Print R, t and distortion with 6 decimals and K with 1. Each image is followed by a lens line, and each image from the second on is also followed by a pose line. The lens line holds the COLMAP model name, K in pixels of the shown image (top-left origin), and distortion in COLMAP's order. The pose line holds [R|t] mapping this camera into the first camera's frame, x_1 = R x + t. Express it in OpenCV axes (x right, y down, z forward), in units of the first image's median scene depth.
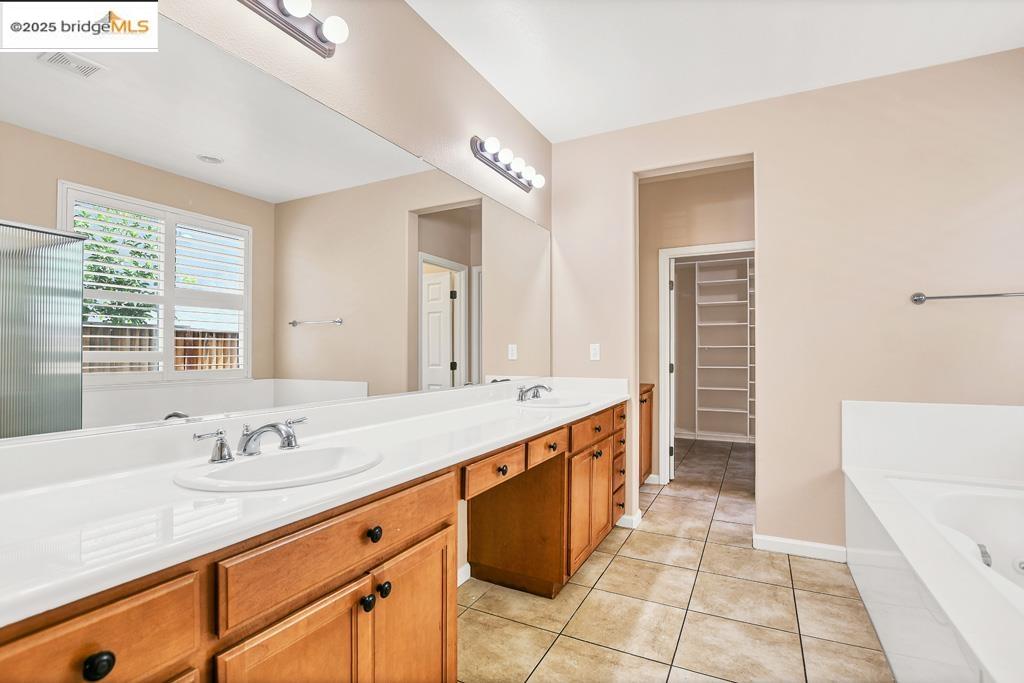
lens RADIAL K [[481.2, 0, 514.5], [0, 481.2, 345.1], [0, 0, 1]] dist [-0.016408, -0.000389]
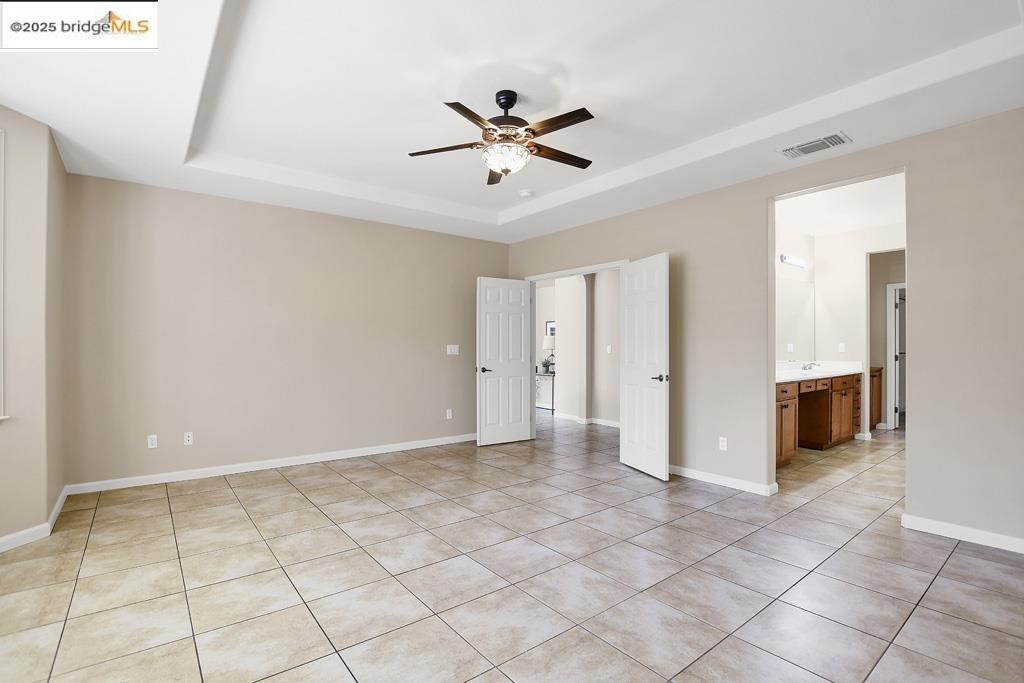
lens RADIAL K [[481.2, 0, 509.5], [0, 481.2, 349.3], [0, 0, 1]] dist [-0.016408, -0.000389]
pose [[0.912546, 0.000101, -0.408973, -0.281451], [0.007259, 0.999838, 0.016446, -0.021504], [0.408909, -0.017977, 0.912398, -1.364207]]
